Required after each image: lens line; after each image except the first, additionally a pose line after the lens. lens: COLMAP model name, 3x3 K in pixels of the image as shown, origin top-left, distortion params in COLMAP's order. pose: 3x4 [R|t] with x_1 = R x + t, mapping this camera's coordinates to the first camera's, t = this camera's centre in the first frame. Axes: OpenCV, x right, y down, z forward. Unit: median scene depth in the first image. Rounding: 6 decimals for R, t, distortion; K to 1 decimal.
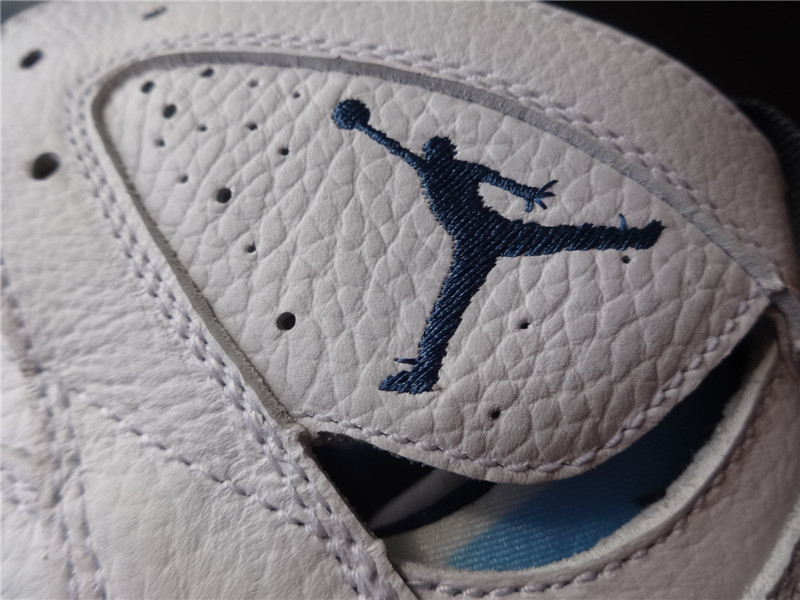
lens RADIAL K [[610.0, 0, 400.0], [0, 610.0, 300.0], [0, 0, 1]] dist [-0.024352, -0.004923]
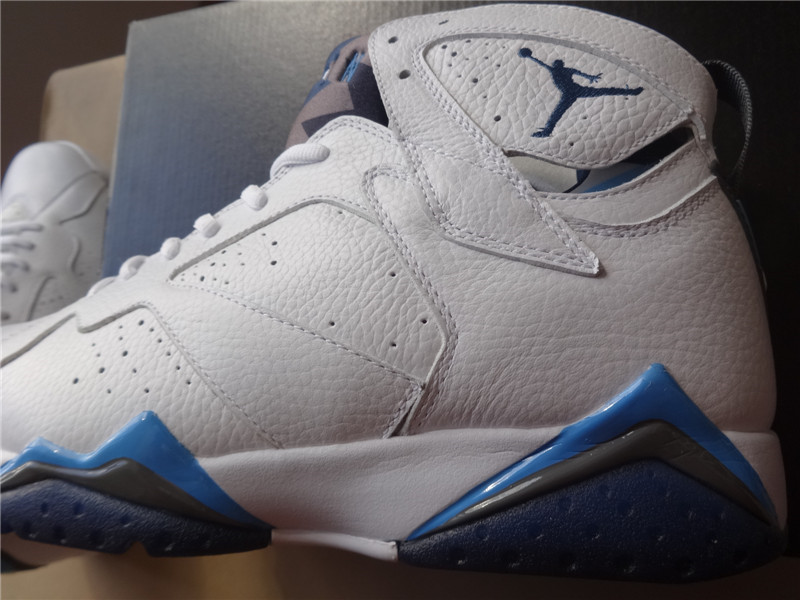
lens RADIAL K [[610.0, 0, 400.0], [0, 610.0, 300.0], [0, 0, 1]] dist [-0.024352, -0.004923]
pose [[0.976012, 0.069541, -0.206314, 0.009115], [-0.089689, 0.991899, -0.089959, 1.112348], [0.198386, 0.106305, 0.974342, -1.661101]]
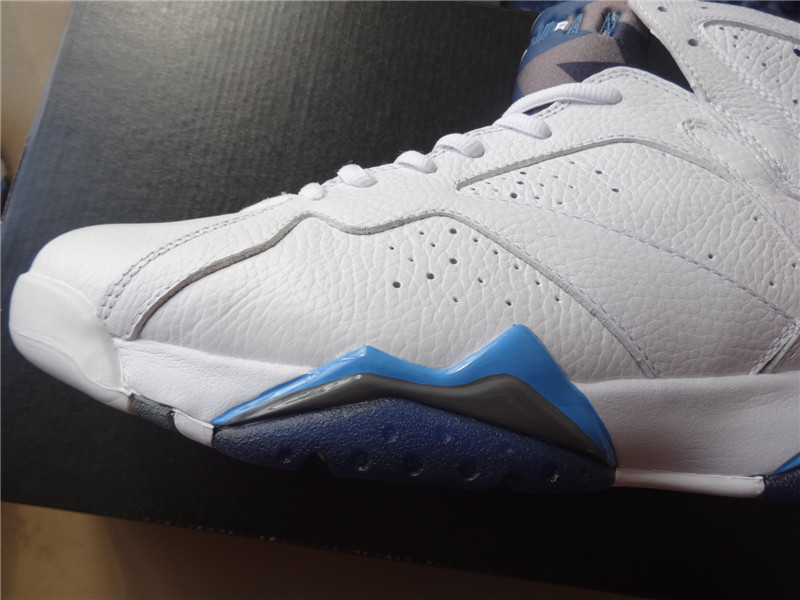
lens RADIAL K [[610.0, 0, 400.0], [0, 610.0, 300.0], [0, 0, 1]] dist [-0.024352, -0.004923]
pose [[0.971627, 0.194534, 0.134527, -2.271375], [-0.169760, 0.969633, -0.176051, 1.821684], [-0.164690, 0.148219, 0.975145, -1.444860]]
